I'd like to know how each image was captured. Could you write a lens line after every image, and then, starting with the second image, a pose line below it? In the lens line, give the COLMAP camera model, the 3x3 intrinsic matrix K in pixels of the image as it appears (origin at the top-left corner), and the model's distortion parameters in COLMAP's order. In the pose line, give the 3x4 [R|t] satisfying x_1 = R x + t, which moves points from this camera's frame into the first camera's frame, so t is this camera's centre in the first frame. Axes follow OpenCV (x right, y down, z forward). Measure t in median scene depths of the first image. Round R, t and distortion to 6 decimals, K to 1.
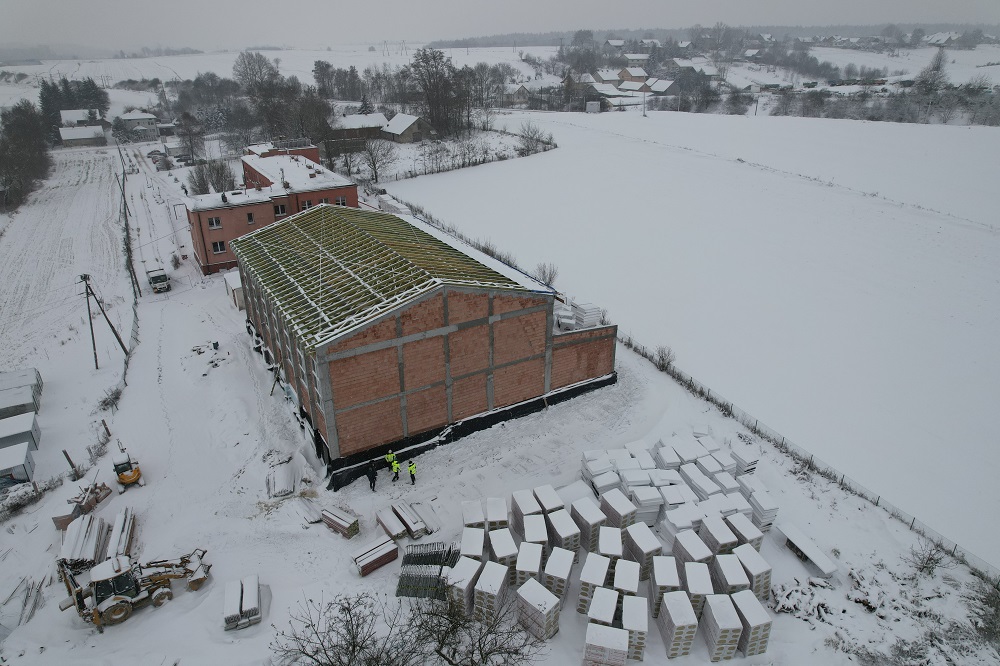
lens RADIAL K [[638.5, 0, 500.0], [0, 638.5, 333.0], [0, 0, 1]] dist [-0.053559, 0.024229]
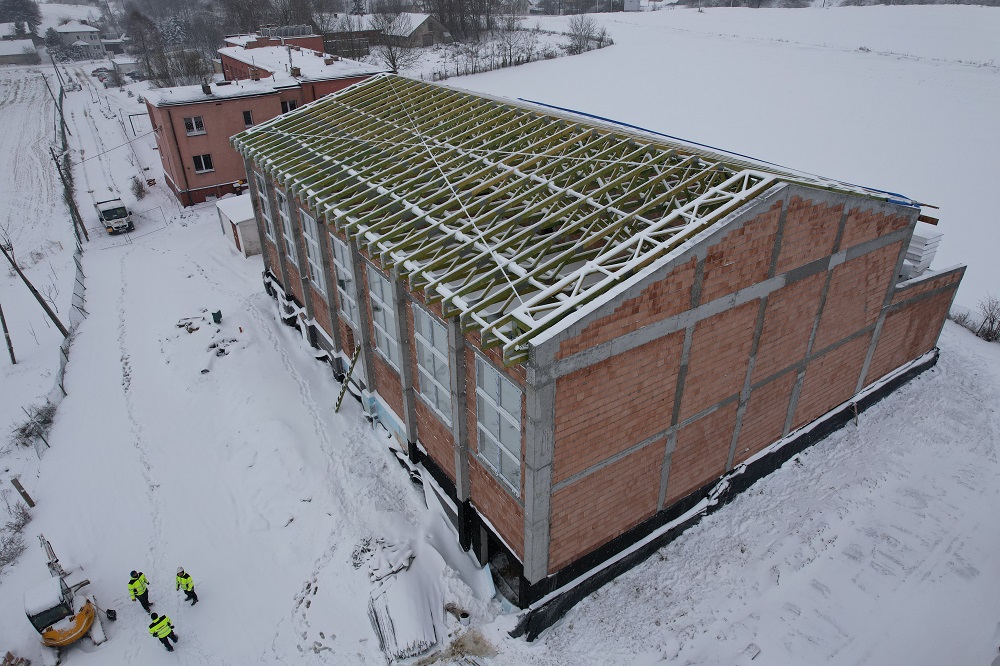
lens RADIAL K [[638.1, 0, 500.0], [0, 638.1, 333.0], [0, 0, 1]] dist [-0.060617, 0.053942]
pose [[0.998889, -0.030627, 0.035822, -0.214557], [0.027208, 0.995358, 0.092315, -0.013635], [-0.038483, -0.091238, 0.995085, 0.413163]]
